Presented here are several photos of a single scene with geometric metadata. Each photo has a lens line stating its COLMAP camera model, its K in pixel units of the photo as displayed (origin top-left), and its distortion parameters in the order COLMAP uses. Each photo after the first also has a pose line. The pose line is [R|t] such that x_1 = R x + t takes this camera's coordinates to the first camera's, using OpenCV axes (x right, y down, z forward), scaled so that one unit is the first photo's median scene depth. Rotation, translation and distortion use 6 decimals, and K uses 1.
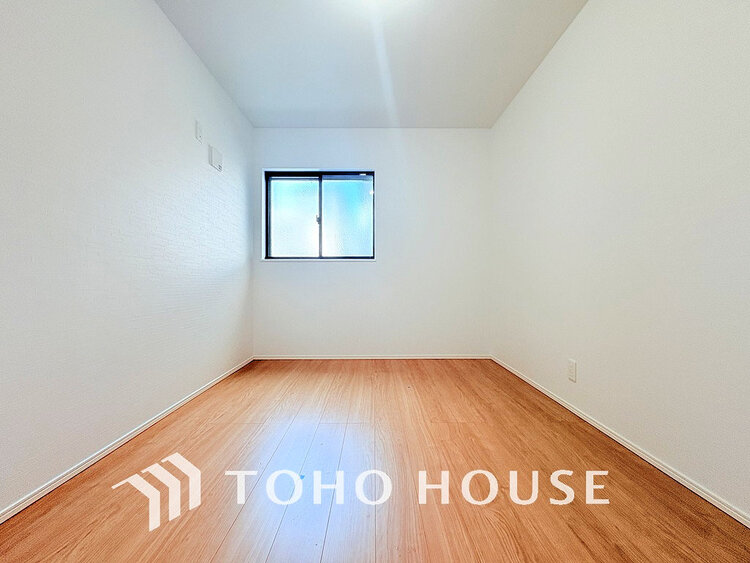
lens RADIAL K [[298.2, 0, 374.5], [0, 298.2, 280.7], [0, 0, 1]] dist [0.001543, 0.000223]
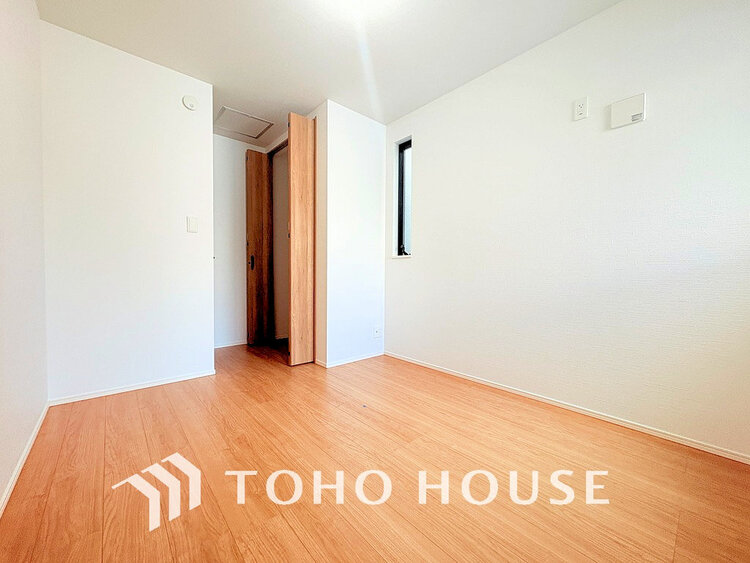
lens RADIAL K [[298.2, 0, 374.1], [0, 298.2, 278.2], [0, 0, 1]] dist [0.001543, 0.000223]
pose [[-0.748426, 0.006671, -0.663185, 0.521060], [-0.004065, 0.999884, 0.014645, -0.025184], [0.663206, 0.013657, -0.748312, 1.522103]]
